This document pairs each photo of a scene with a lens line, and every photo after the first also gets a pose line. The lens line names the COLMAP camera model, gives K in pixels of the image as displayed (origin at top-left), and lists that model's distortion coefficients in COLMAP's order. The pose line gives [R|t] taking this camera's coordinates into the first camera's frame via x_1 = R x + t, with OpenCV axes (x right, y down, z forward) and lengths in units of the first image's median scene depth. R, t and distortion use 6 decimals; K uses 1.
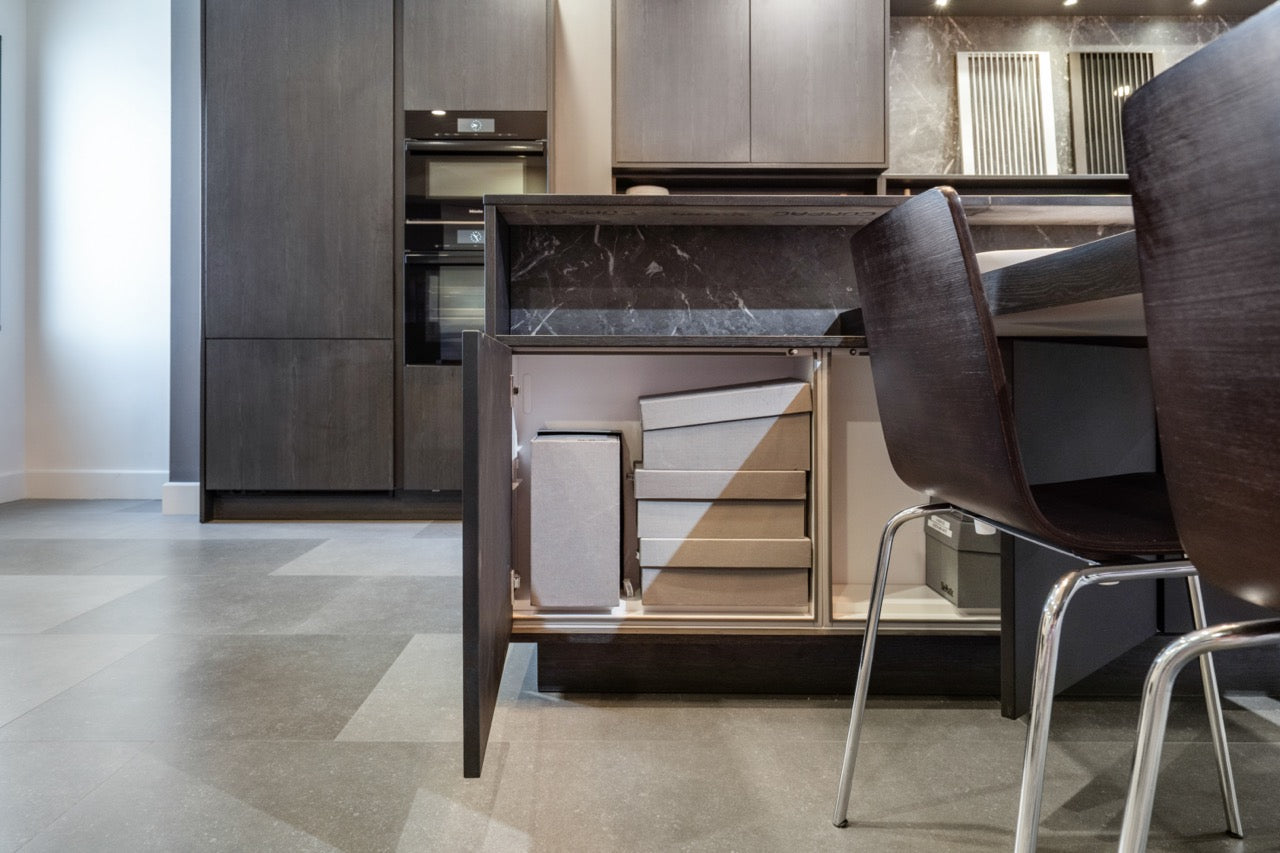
lens RADIAL K [[842.2, 0, 603.5], [0, 842.2, 374.4], [0, 0, 1]] dist [0.005515, -0.000893]
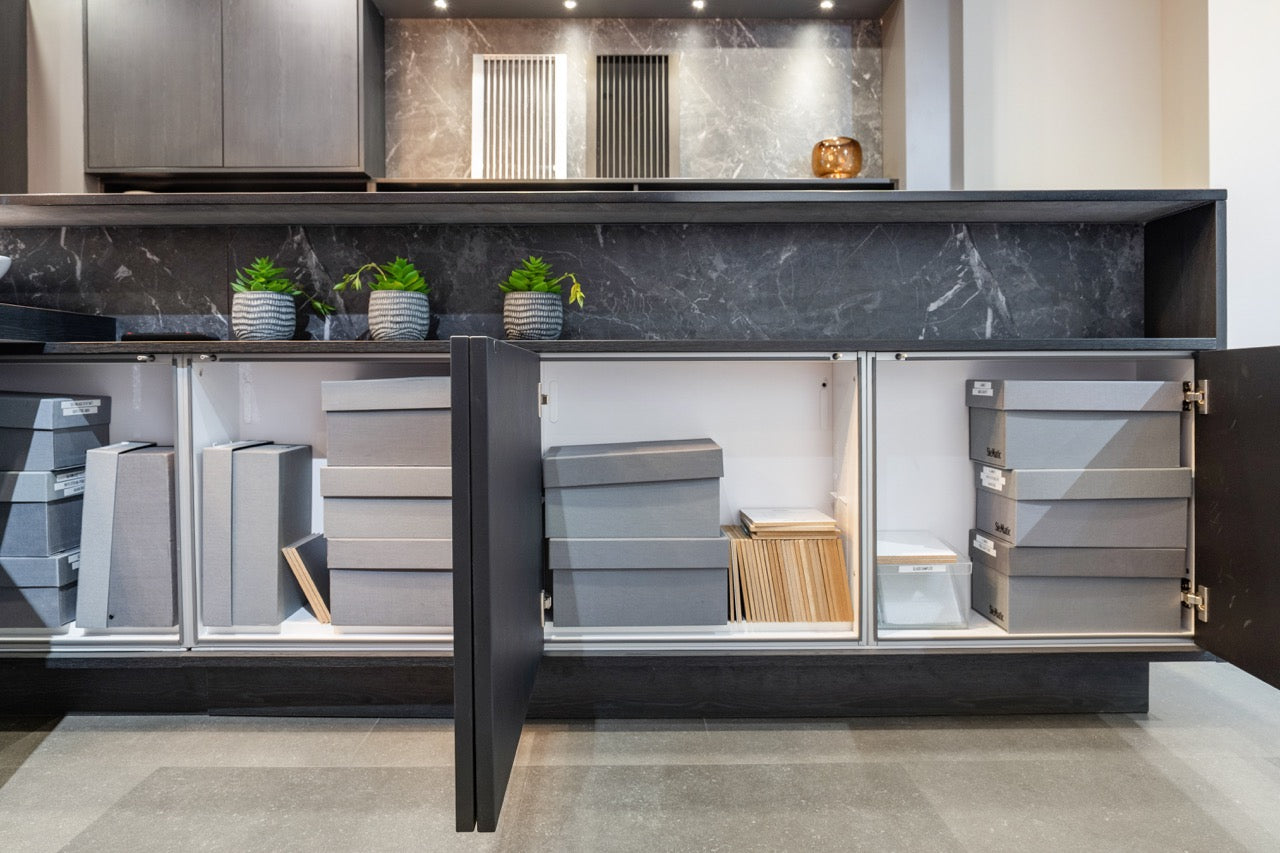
lens RADIAL K [[843.9, 0, 638.9], [0, 843.9, 397.1], [0, 0, 1]] dist [-0.009493, -0.000984]
pose [[0.999908, -0.004168, 0.012924, 0.631110], [0.003903, 0.999782, 0.020505, 0.001610], [-0.013006, -0.020452, 0.999706, -0.002597]]
